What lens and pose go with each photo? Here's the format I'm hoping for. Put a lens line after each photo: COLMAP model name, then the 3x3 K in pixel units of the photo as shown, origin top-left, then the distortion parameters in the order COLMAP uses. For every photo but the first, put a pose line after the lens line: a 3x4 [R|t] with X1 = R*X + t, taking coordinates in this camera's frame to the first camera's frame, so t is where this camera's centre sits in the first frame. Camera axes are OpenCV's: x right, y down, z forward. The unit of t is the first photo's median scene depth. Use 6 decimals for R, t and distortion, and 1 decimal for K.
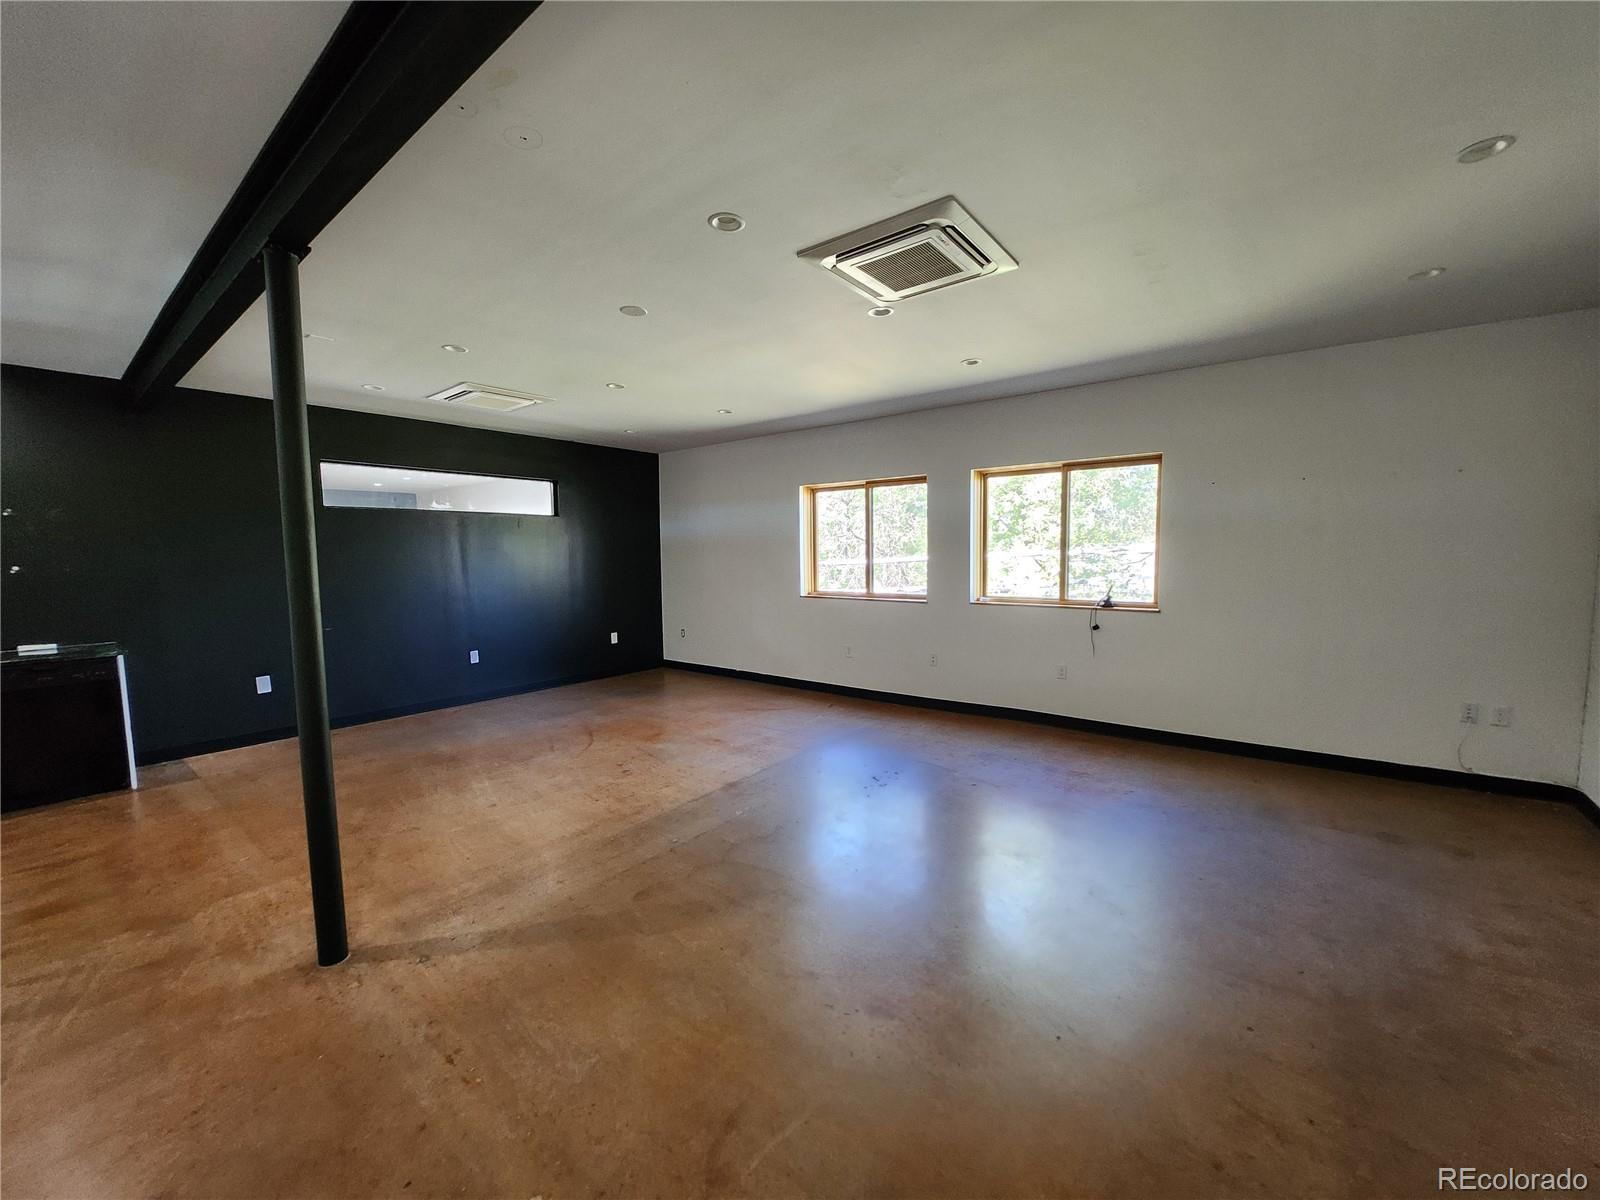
lens RADIAL K [[633.8, 0, 797.3], [0, 633.8, 604.1], [0, 0, 1]] dist [-0.013902, -0.000124]
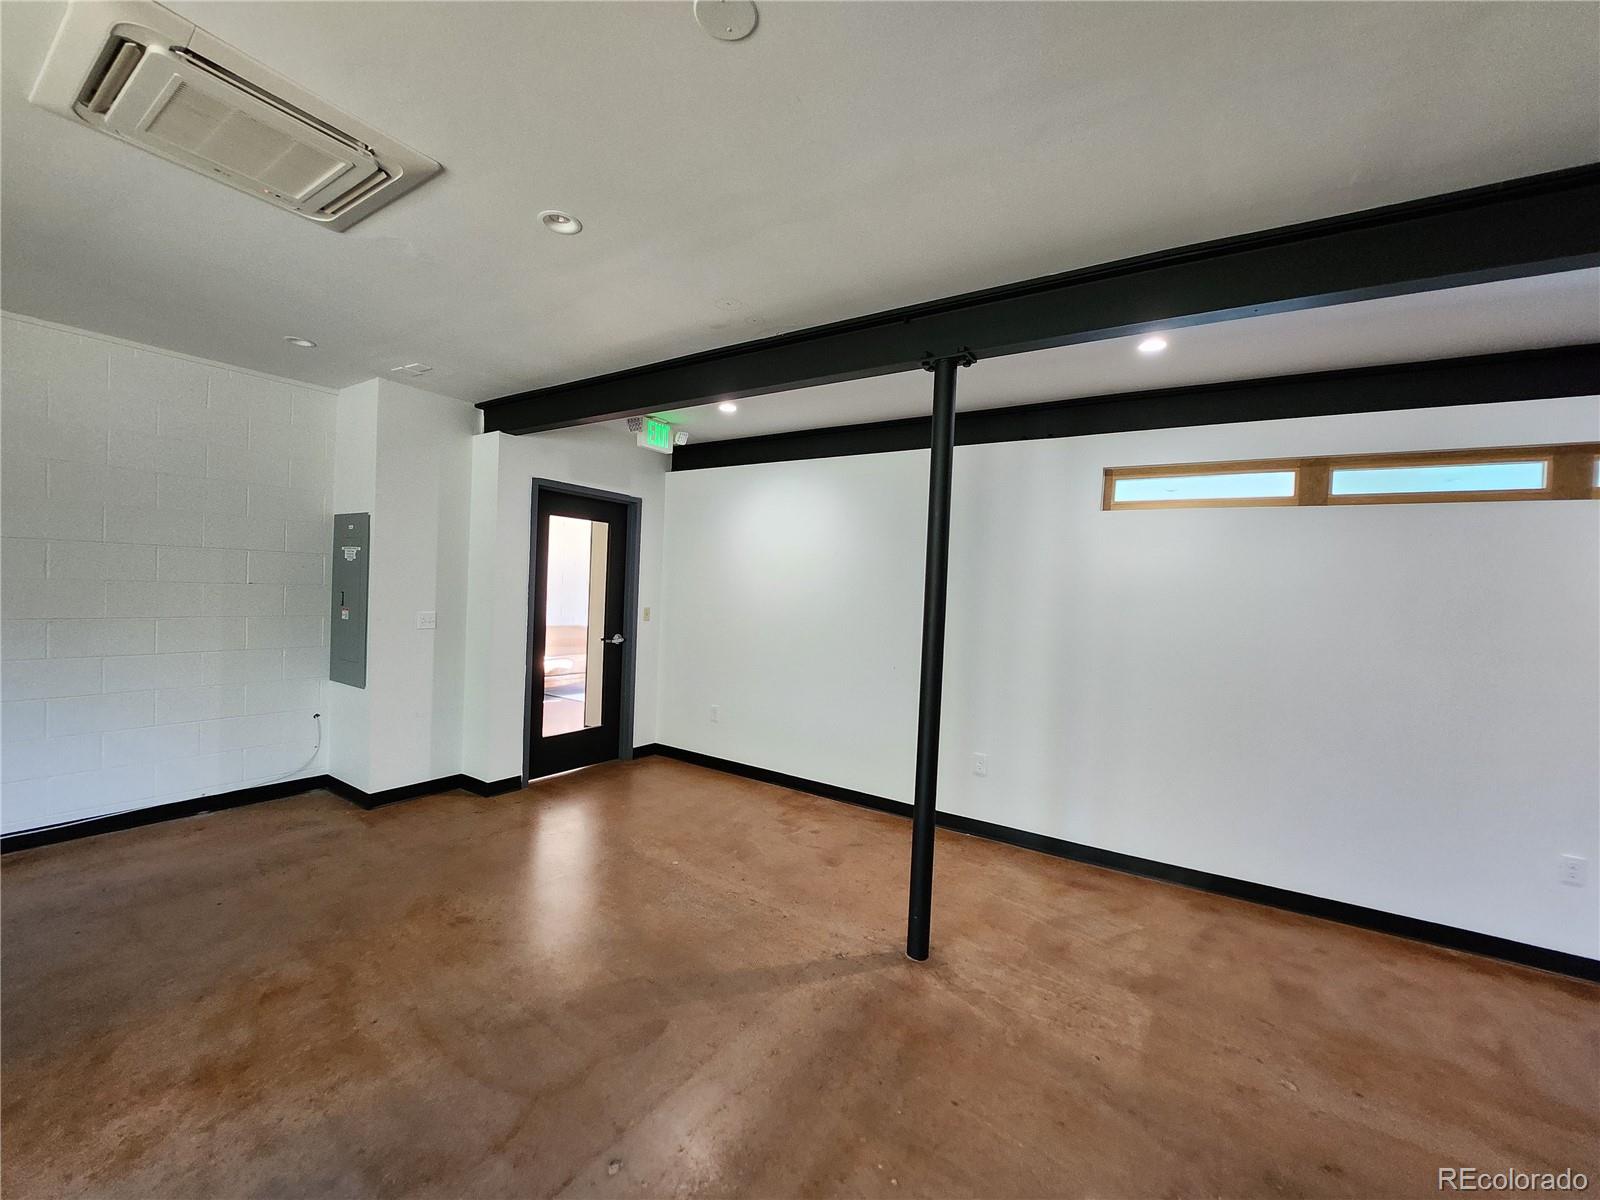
lens RADIAL K [[633.8, 0, 803.8], [0, 633.8, 604.1], [0, 0, 1]] dist [-0.013902, -0.000124]
pose [[-0.995465, -0.027193, -0.091160, -0.384862], [-0.036025, 0.994663, 0.096686, -0.172176], [0.088044, 0.099532, -0.991131, 1.951890]]
